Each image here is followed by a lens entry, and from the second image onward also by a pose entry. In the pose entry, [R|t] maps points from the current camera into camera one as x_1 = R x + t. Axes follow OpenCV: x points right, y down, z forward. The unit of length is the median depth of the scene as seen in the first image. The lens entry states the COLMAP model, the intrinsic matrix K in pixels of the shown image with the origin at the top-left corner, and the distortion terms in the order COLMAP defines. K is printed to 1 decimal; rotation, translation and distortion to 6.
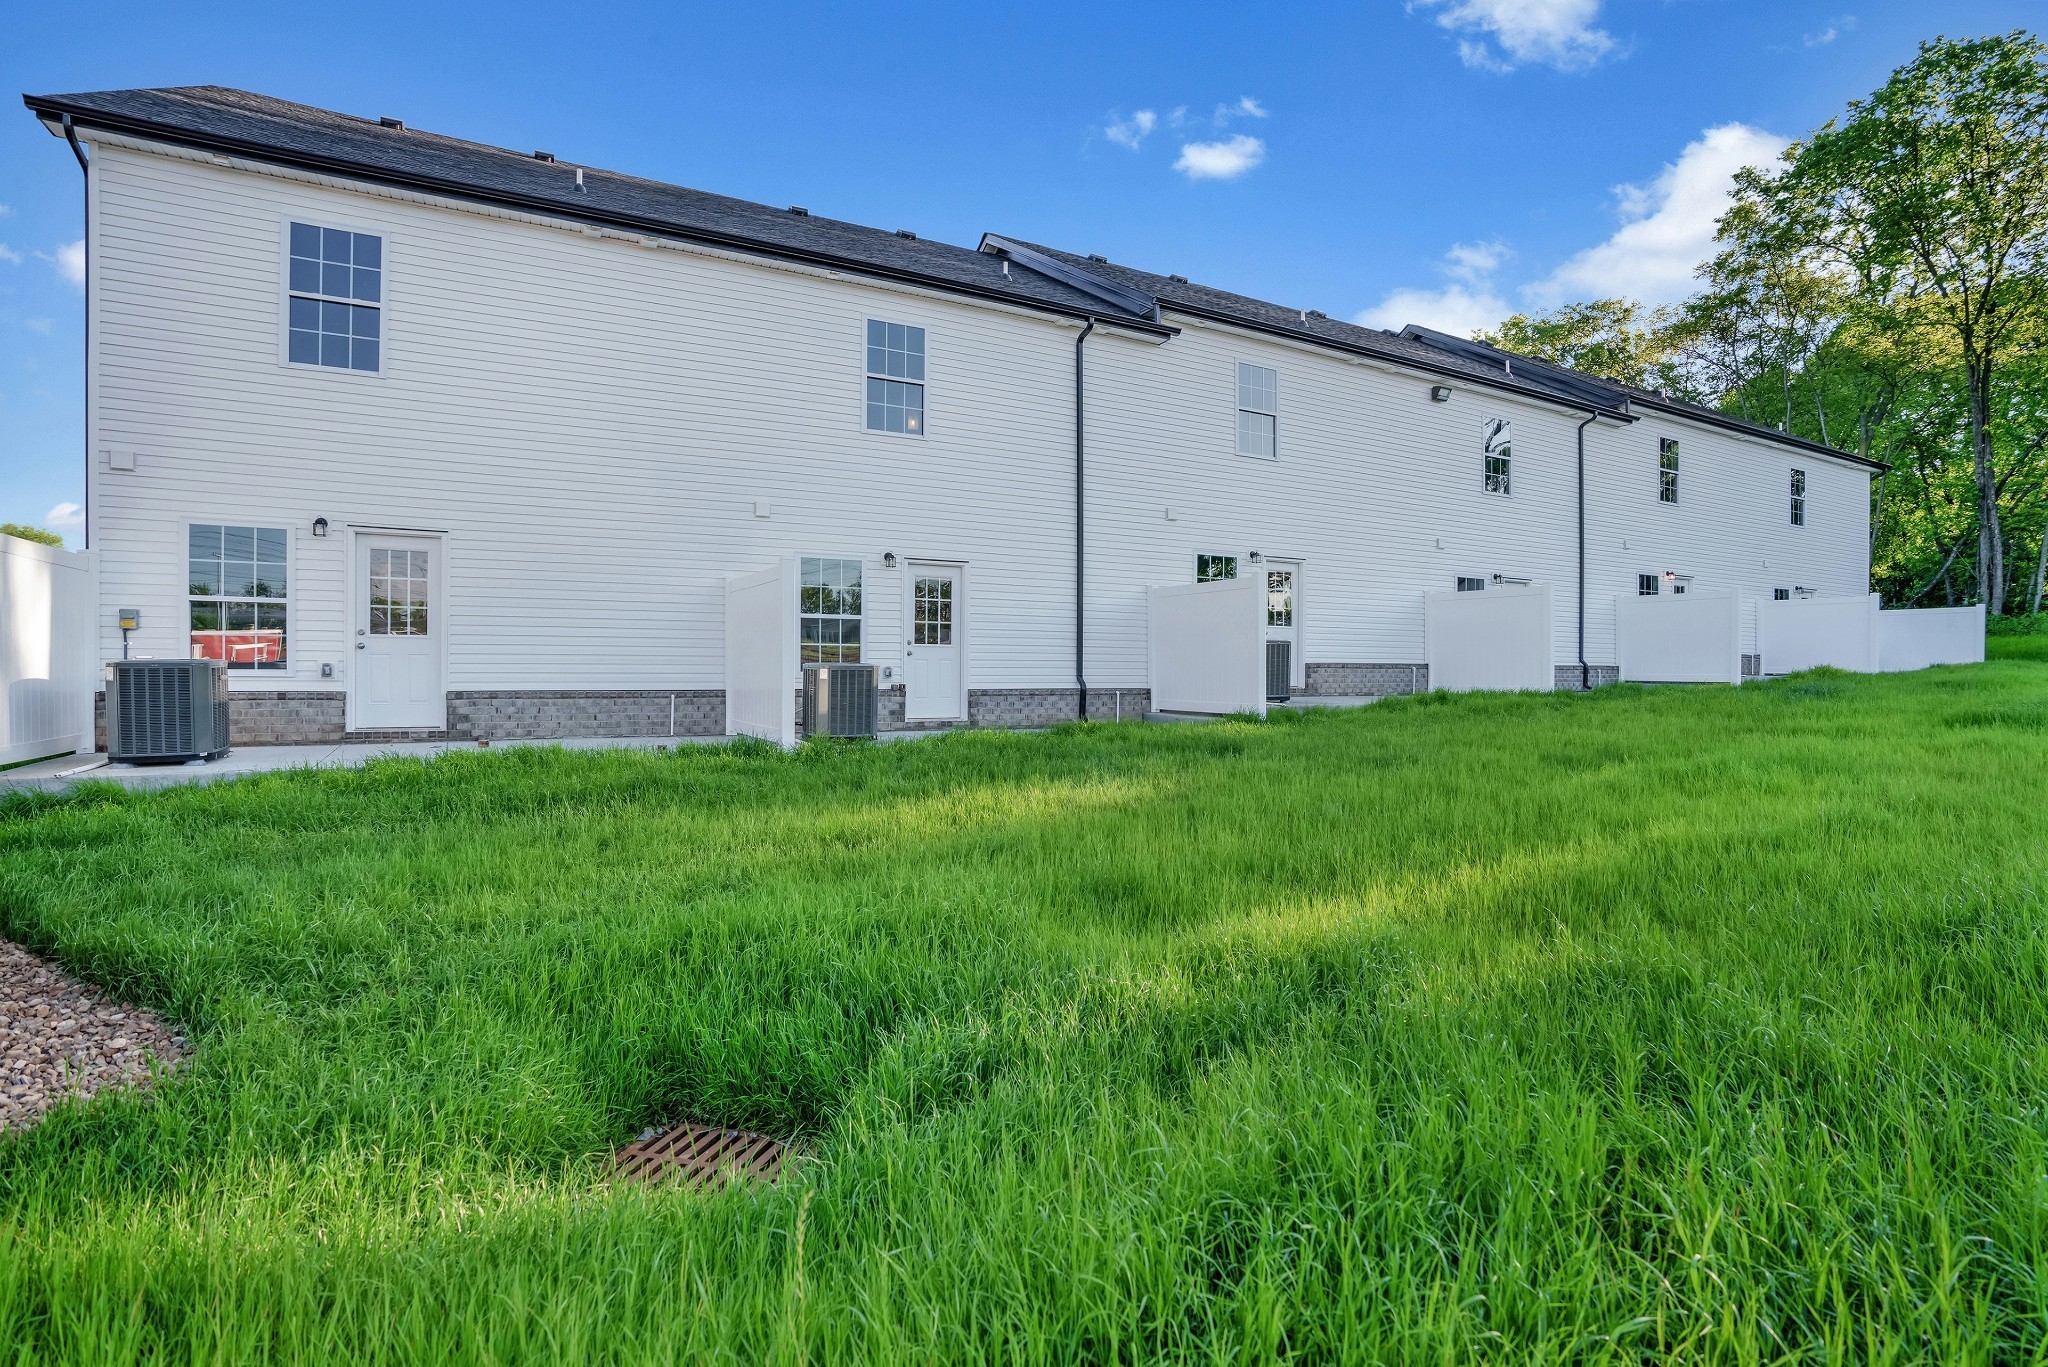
lens RADIAL K [[948.5, 0, 1029.2], [0, 948.5, 682.3], [0, 0, 1]] dist [-0.058494, 0.018490]
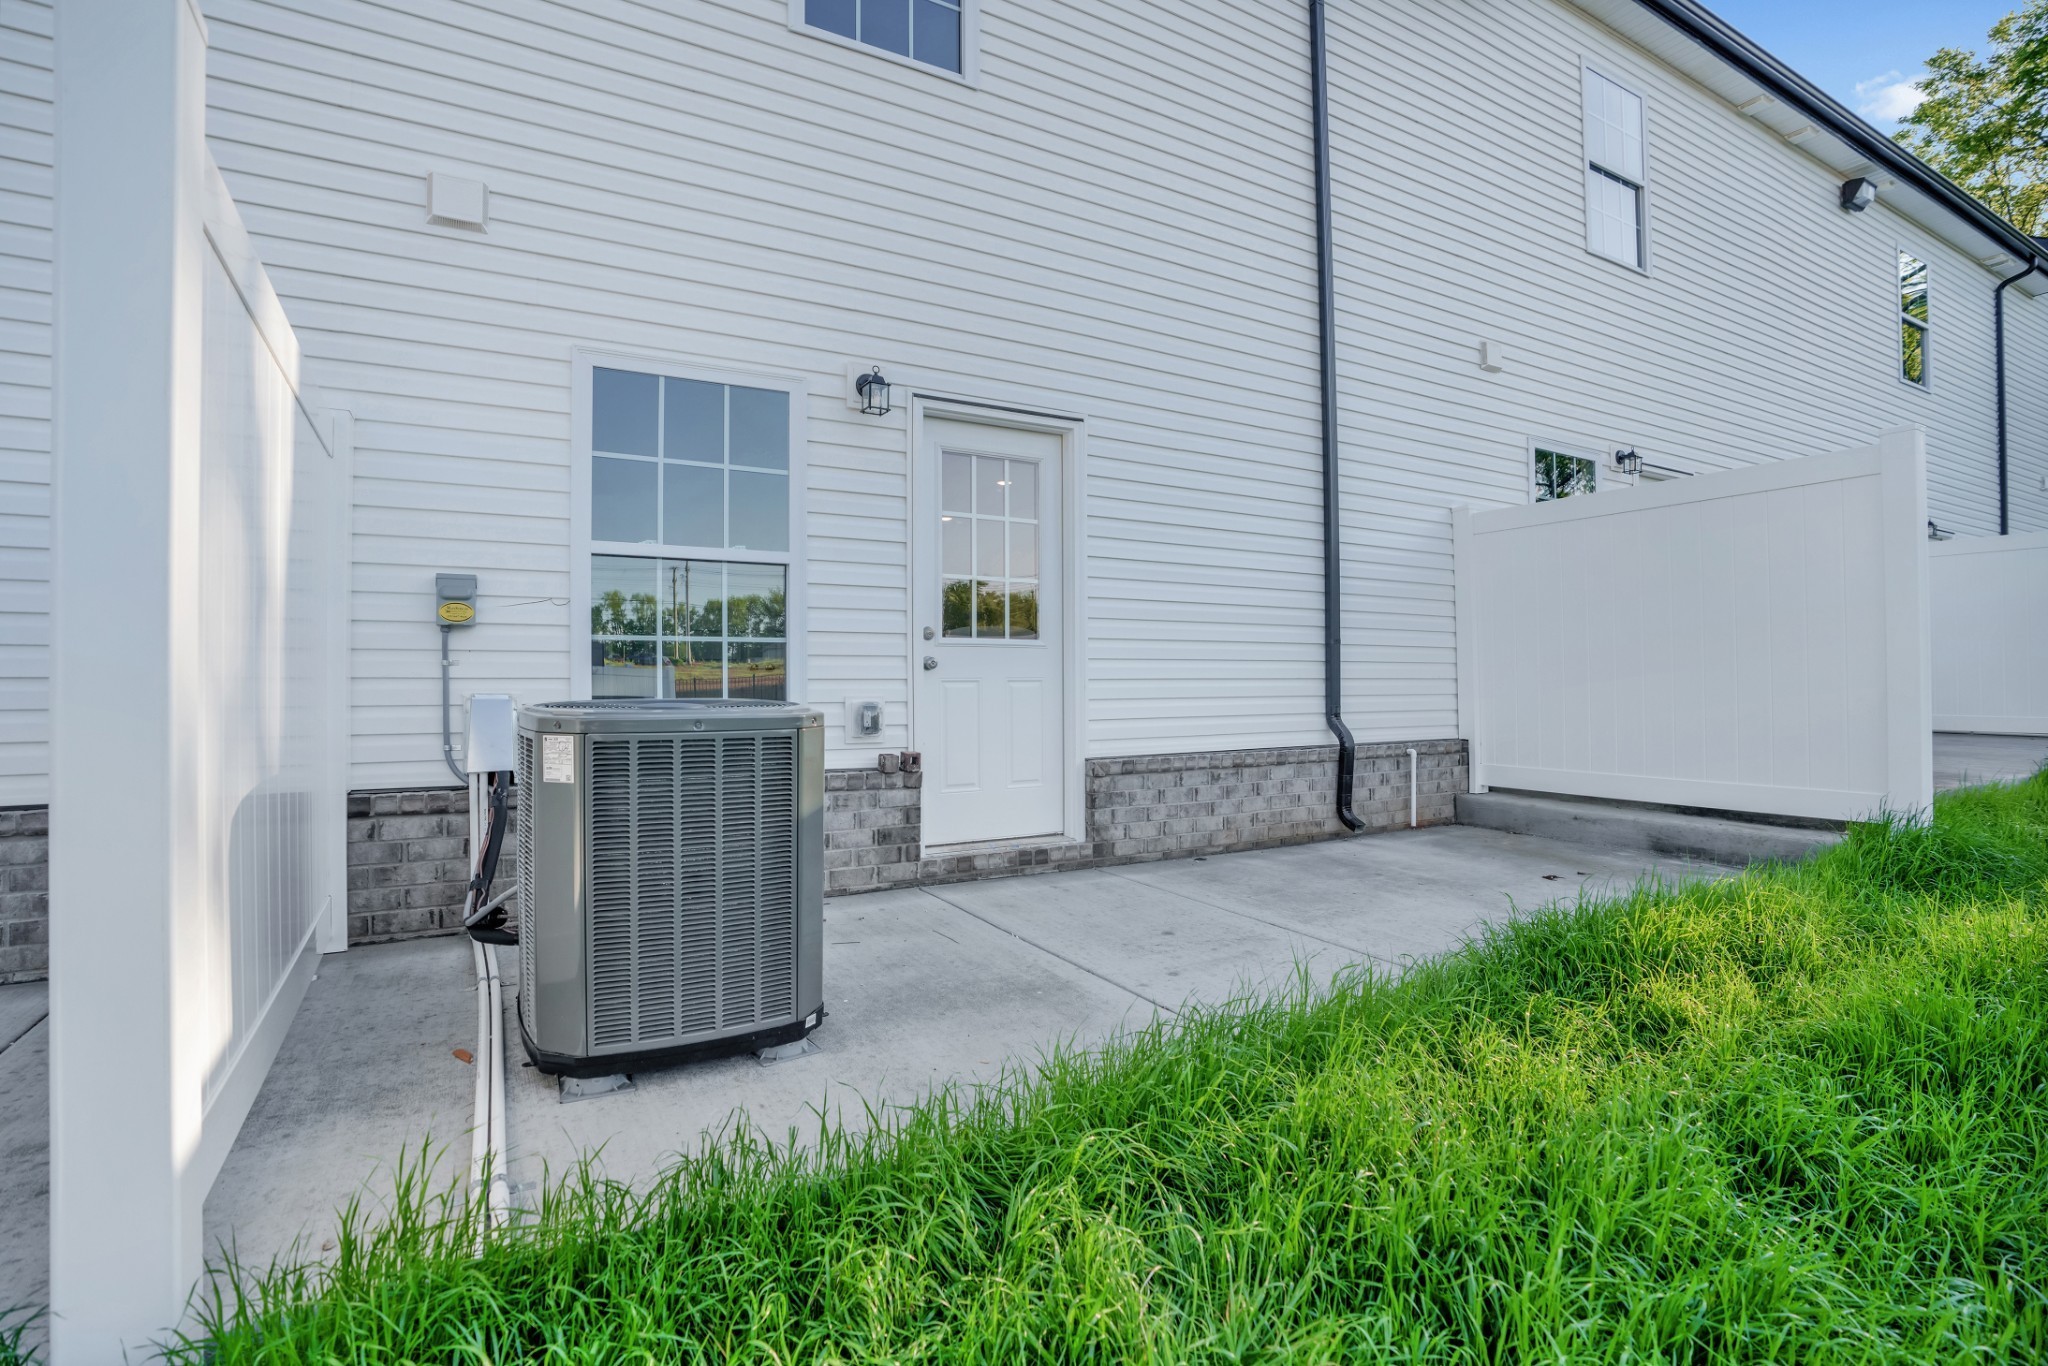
lens RADIAL K [[948.5, 0, 1017.8], [0, 948.5, 686.0], [0, 0, 1]] dist [-0.058494, 0.018490]
pose [[0.999911, -0.009824, -0.009044, -0.084986], [0.009746, 0.999915, -0.008662, -0.017755], [0.009128, 0.008573, 0.999922, 0.608535]]
